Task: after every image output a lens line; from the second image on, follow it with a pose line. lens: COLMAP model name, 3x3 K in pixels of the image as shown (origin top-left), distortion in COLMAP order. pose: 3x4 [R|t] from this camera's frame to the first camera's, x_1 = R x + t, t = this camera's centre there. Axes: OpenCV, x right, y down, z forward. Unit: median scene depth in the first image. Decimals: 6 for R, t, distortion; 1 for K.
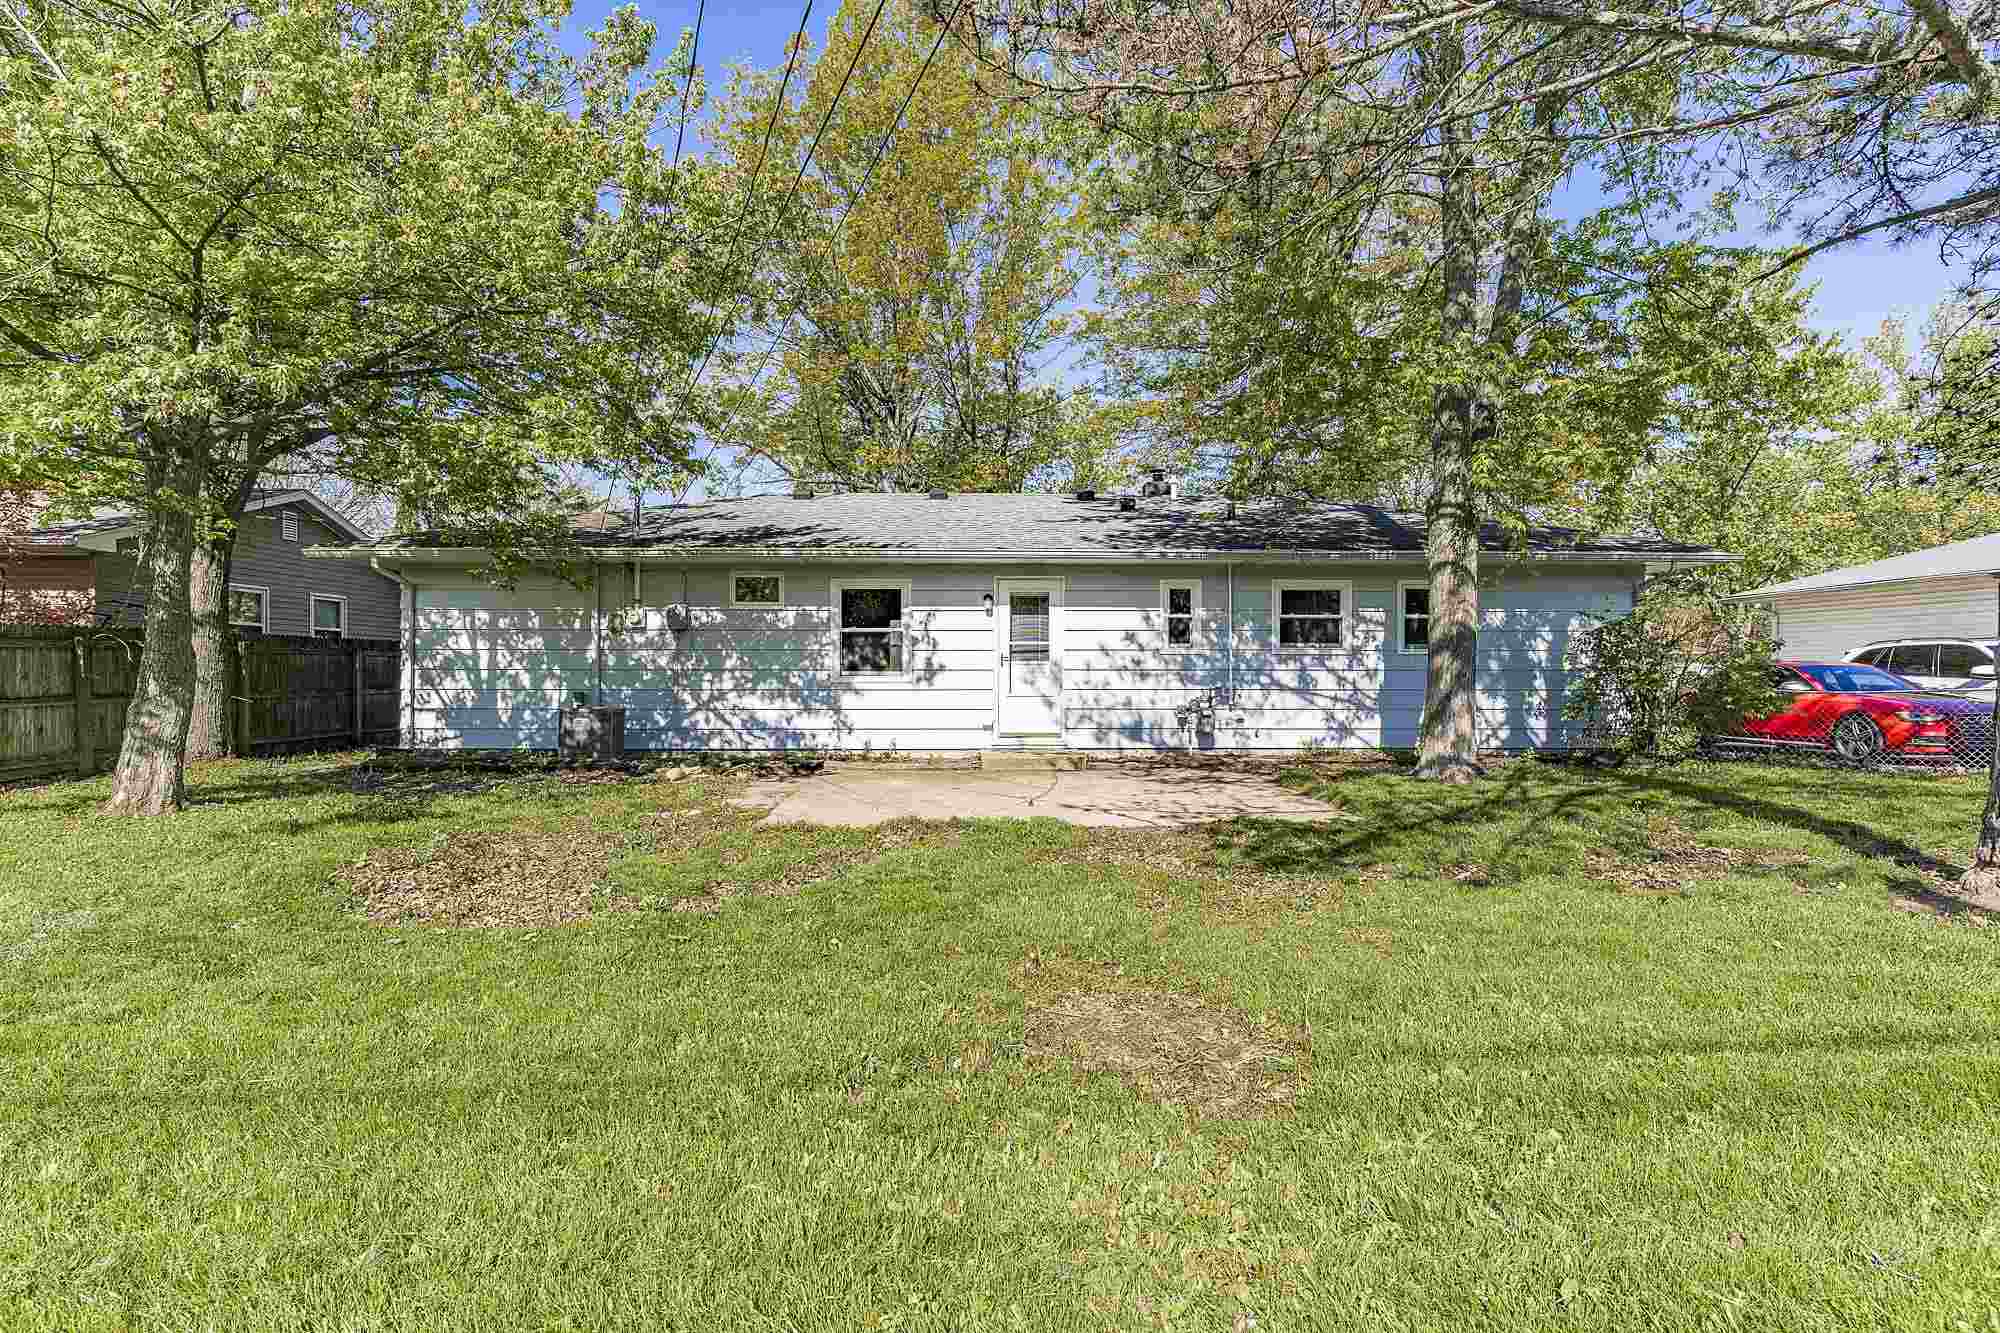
lens RADIAL K [[969.1, 0, 1000.0], [0, 969.1, 666.5], [0, 0, 1]] dist [0.002120, -0.000043]
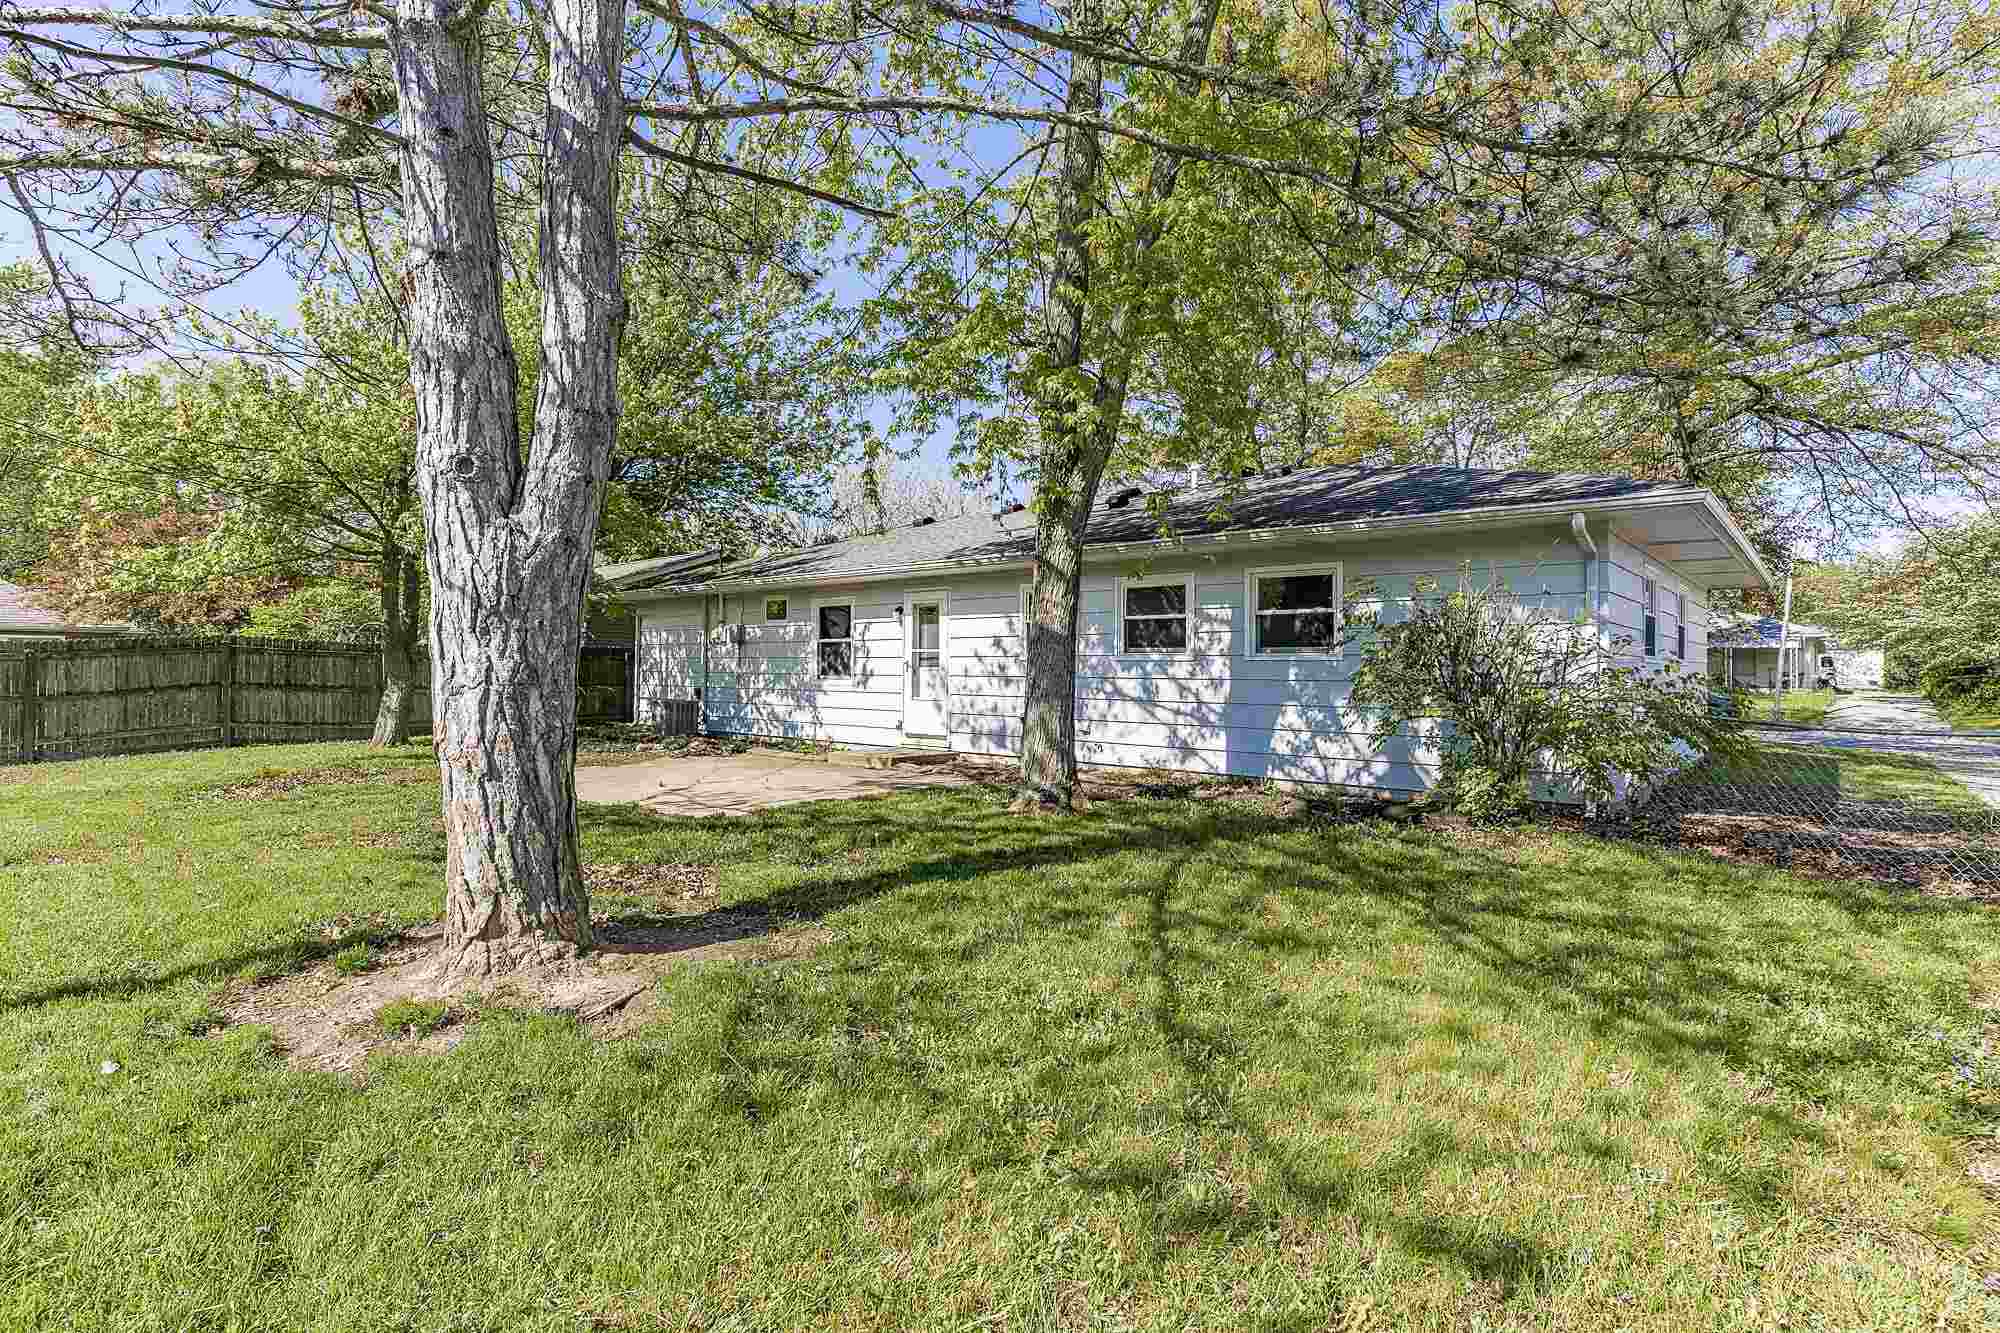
lens RADIAL K [[969.1, 0, 1000.0], [0, 969.1, 666.5], [0, 0, 1]] dist [0.002120, -0.000043]
pose [[0.735204, 0.002258, -0.677842, 0.813930], [-0.002305, 0.999997, 0.000832, -0.007160], [0.677842, 0.000951, 0.735207, 0.267206]]
